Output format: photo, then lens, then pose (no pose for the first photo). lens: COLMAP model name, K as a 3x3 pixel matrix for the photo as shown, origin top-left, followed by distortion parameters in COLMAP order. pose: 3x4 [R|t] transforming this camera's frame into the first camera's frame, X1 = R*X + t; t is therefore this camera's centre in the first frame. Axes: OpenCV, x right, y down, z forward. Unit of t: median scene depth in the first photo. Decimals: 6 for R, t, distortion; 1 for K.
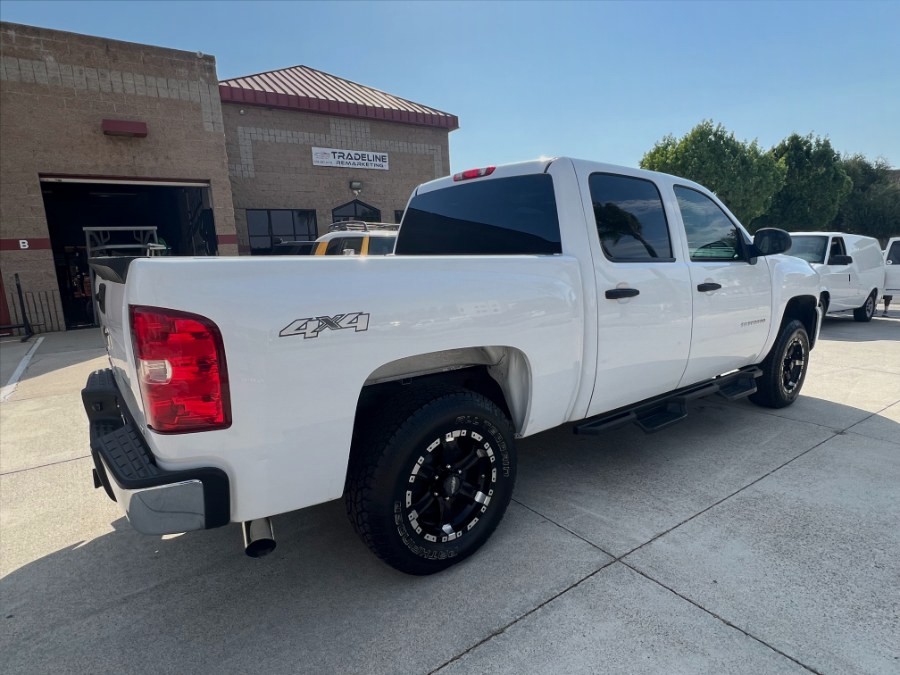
lens RADIAL K [[498.8, 0, 442.2], [0, 498.8, 342.5], [0, 0, 1]] dist [-0.006358, 0.003114]
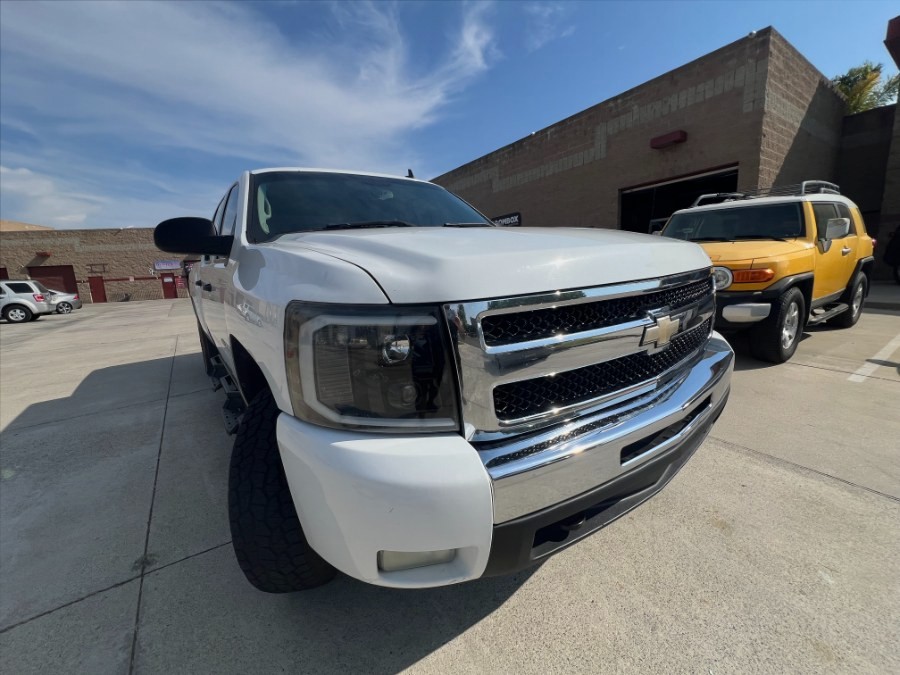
lens RADIAL K [[365.0, 0, 455.4], [0, 365.0, 341.6], [0, 0, 1]] dist [-0.004615, 0.000776]
pose [[0.019066, 0.235445, -0.971701, 0.440597], [-0.116169, 0.965817, 0.231739, -0.082107], [0.993046, 0.108463, 0.045766, 0.499360]]
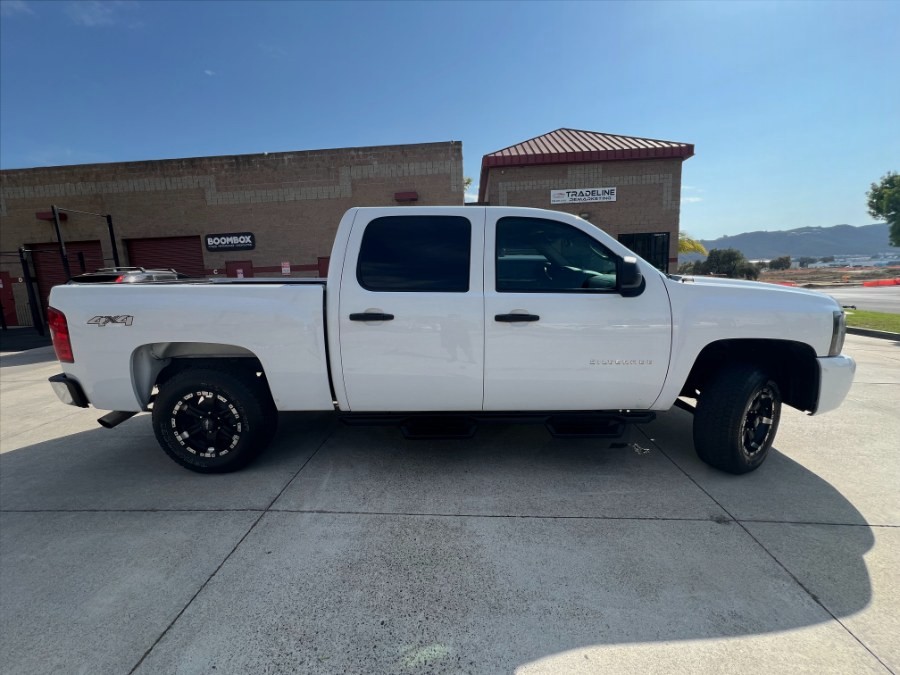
lens RADIAL K [[365.0, 0, 446.5], [0, 365.0, 337.2], [0, 0, 1]] dist [-0.004615, 0.000776]
pose [[0.794494, 0.114712, -0.596339, 0.289326], [-0.107663, 0.993048, 0.047585, -0.030841], [0.597651, 0.026398, 0.801321, 0.108363]]
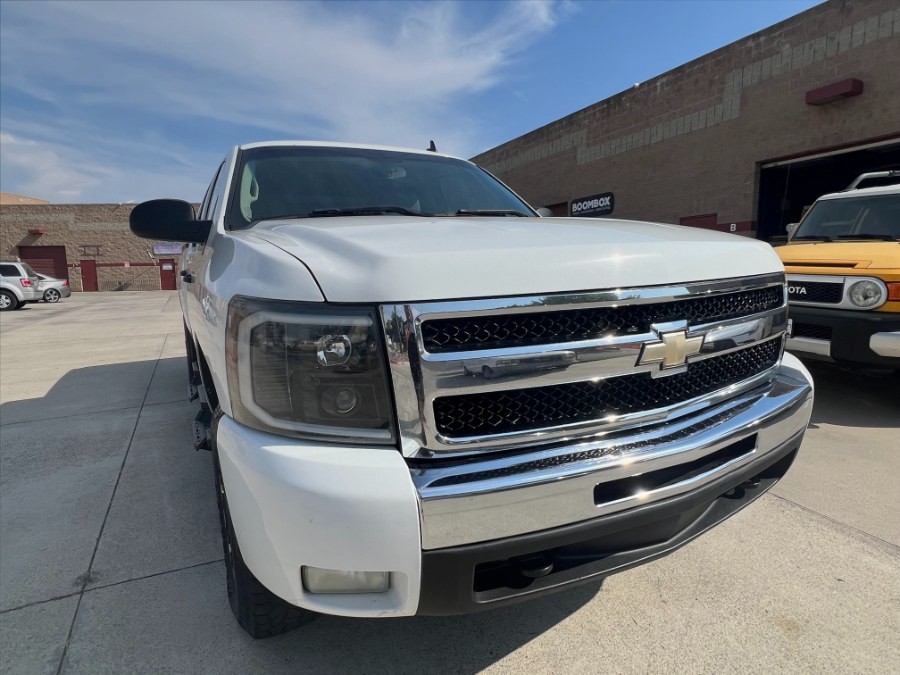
lens RADIAL K [[498.8, 0, 452.2], [0, 498.8, 344.5], [0, 0, 1]] dist [-0.006358, 0.003114]
pose [[-0.130069, 0.194700, -0.972201, 0.458915], [-0.142995, 0.966596, 0.212708, -0.086919], [0.981139, 0.166687, -0.097883, 0.526098]]
